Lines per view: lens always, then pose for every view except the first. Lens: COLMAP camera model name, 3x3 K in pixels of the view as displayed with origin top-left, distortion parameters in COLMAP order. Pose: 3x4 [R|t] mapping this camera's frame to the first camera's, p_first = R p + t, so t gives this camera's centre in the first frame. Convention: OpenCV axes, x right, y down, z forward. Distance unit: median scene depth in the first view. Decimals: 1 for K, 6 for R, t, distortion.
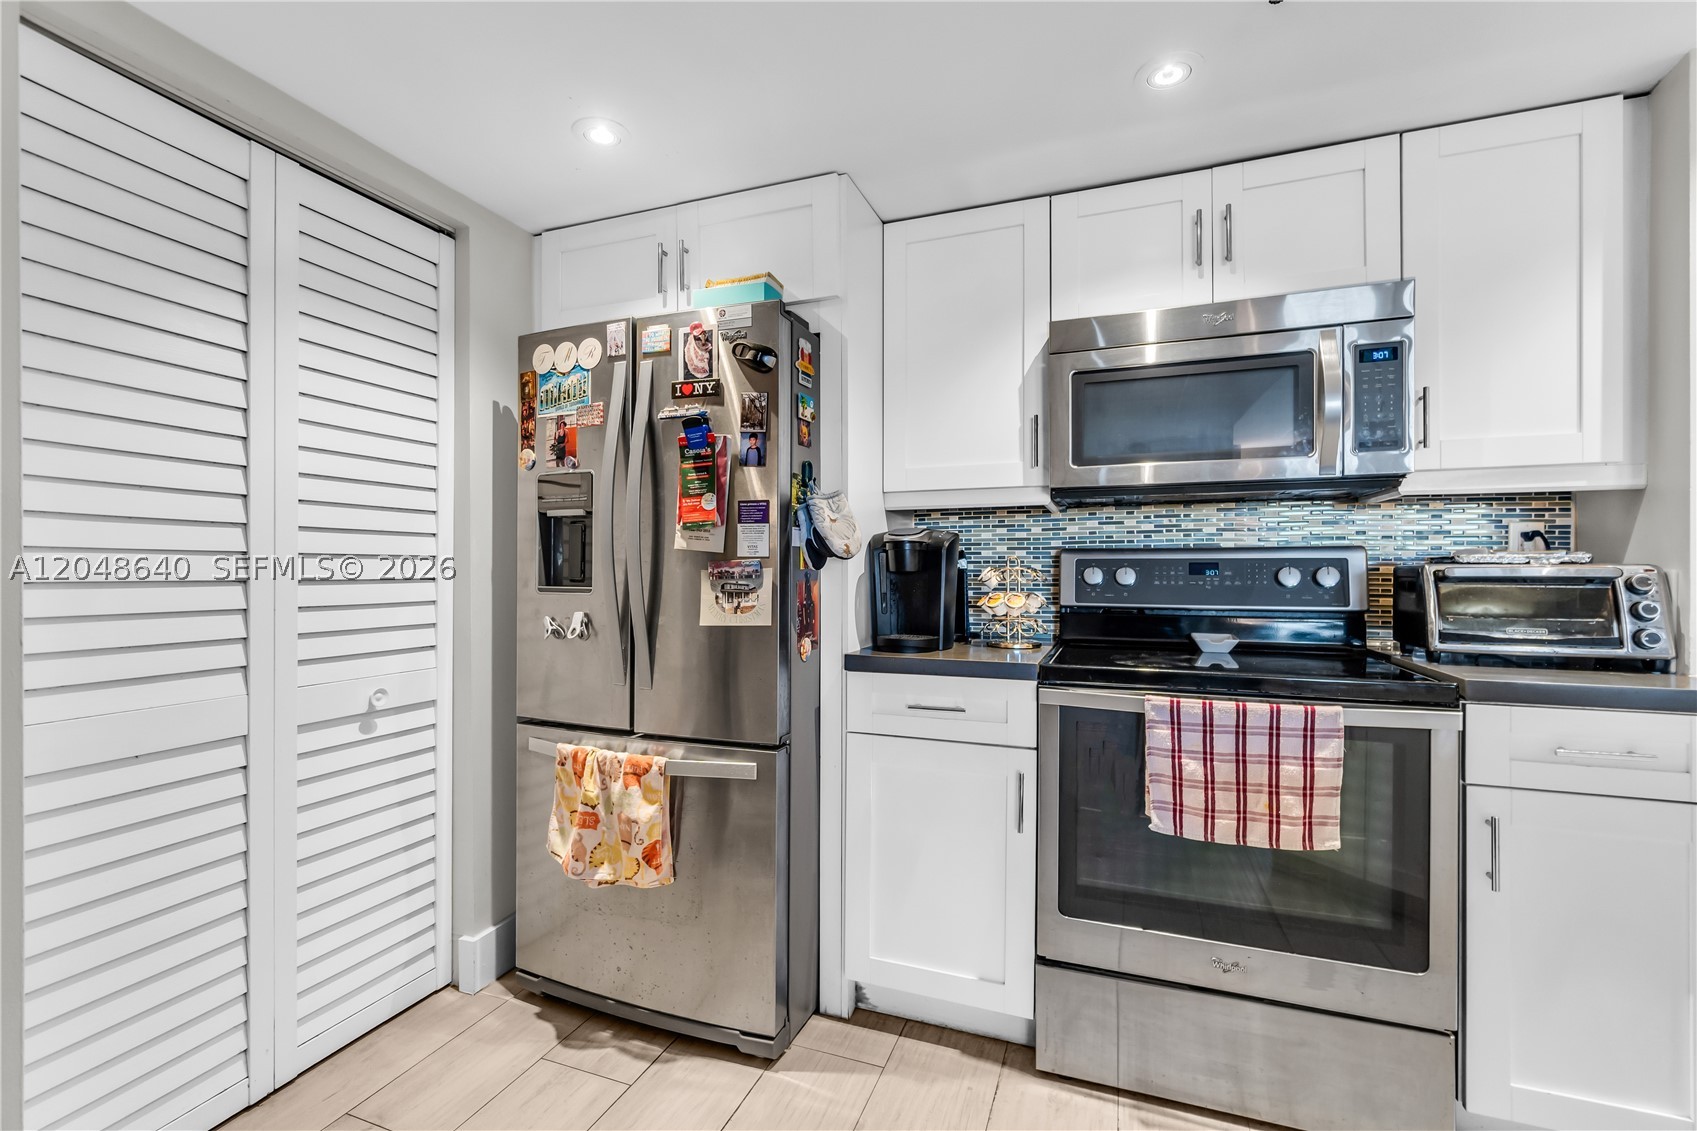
lens RADIAL K [[740.8, 0, 836.9], [0, 740.8, 571.4], [0, 0, 1]] dist [-0.007331, 0.002645]
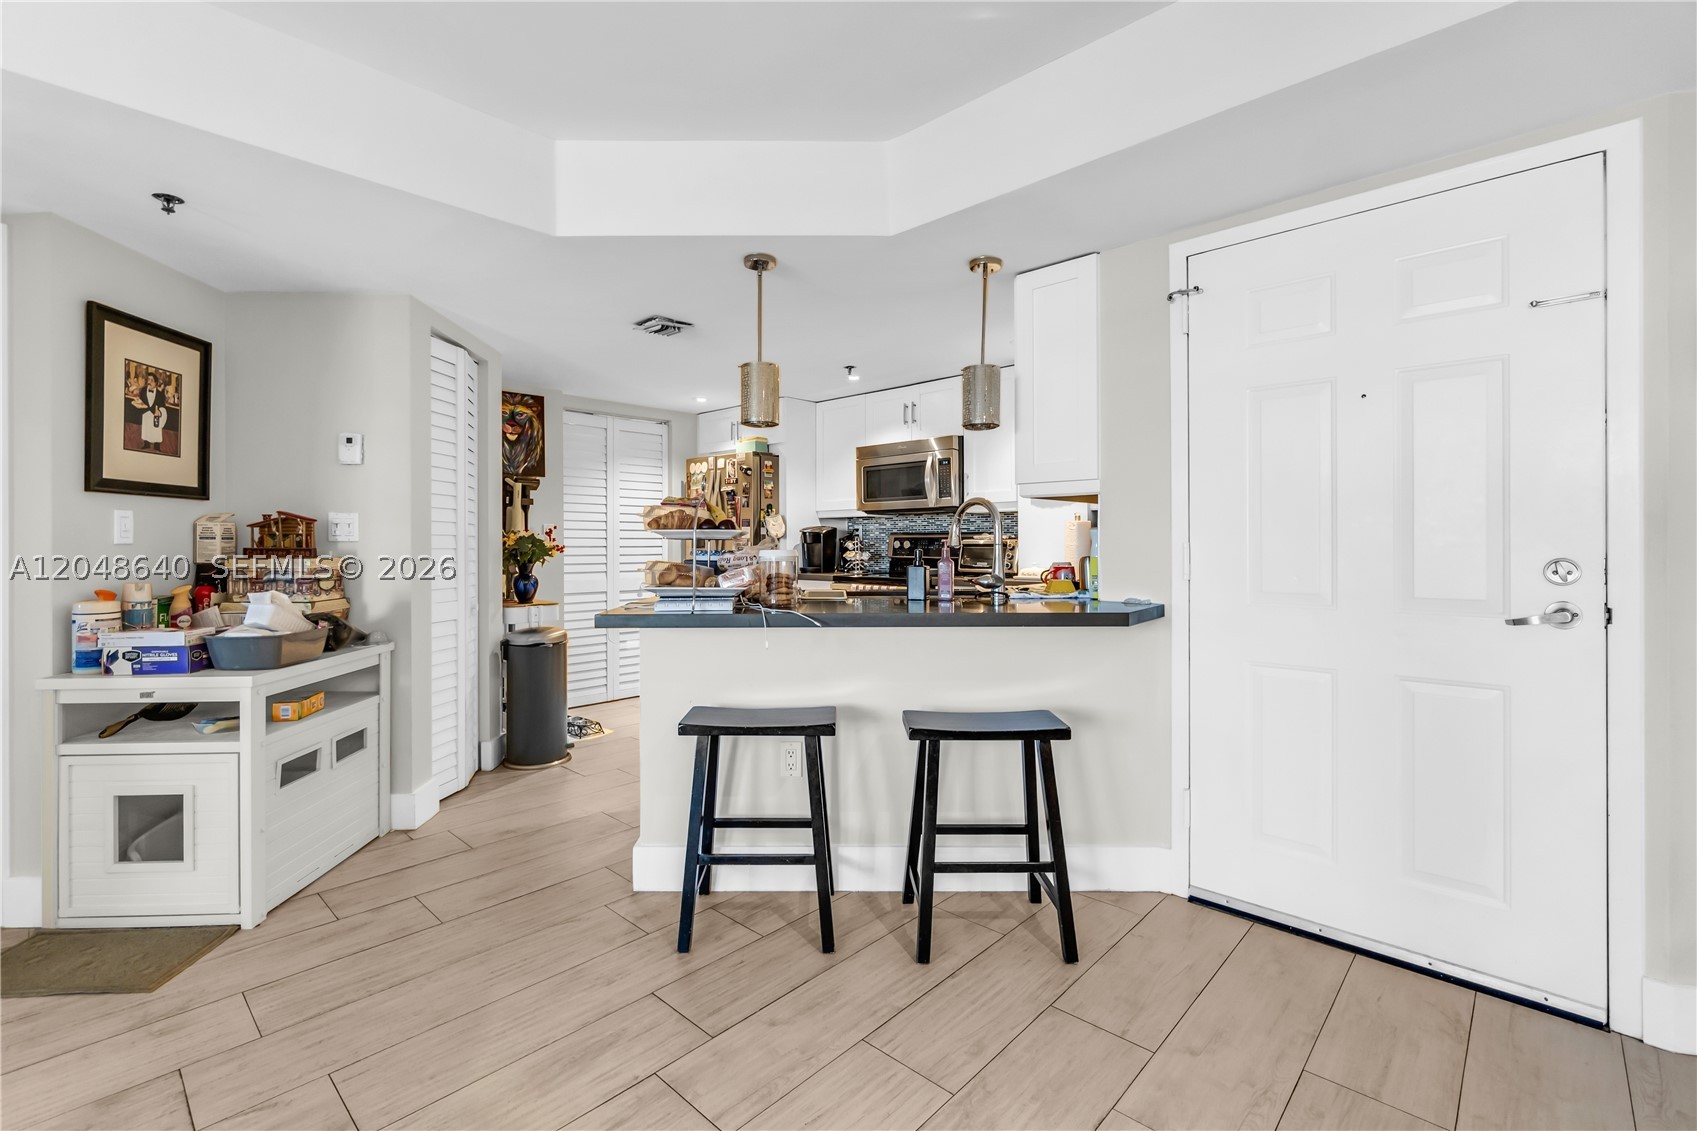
lens RADIAL K [[740.8, 0, 832.0], [0, 740.8, 543.1], [0, 0, 1]] dist [-0.007331, 0.002645]
pose [[0.925484, -0.003372, -0.378773, 1.261162], [0.002829, 0.999994, -0.001991, 0.006689], [0.378777, 0.000771, 0.925488, -1.529872]]
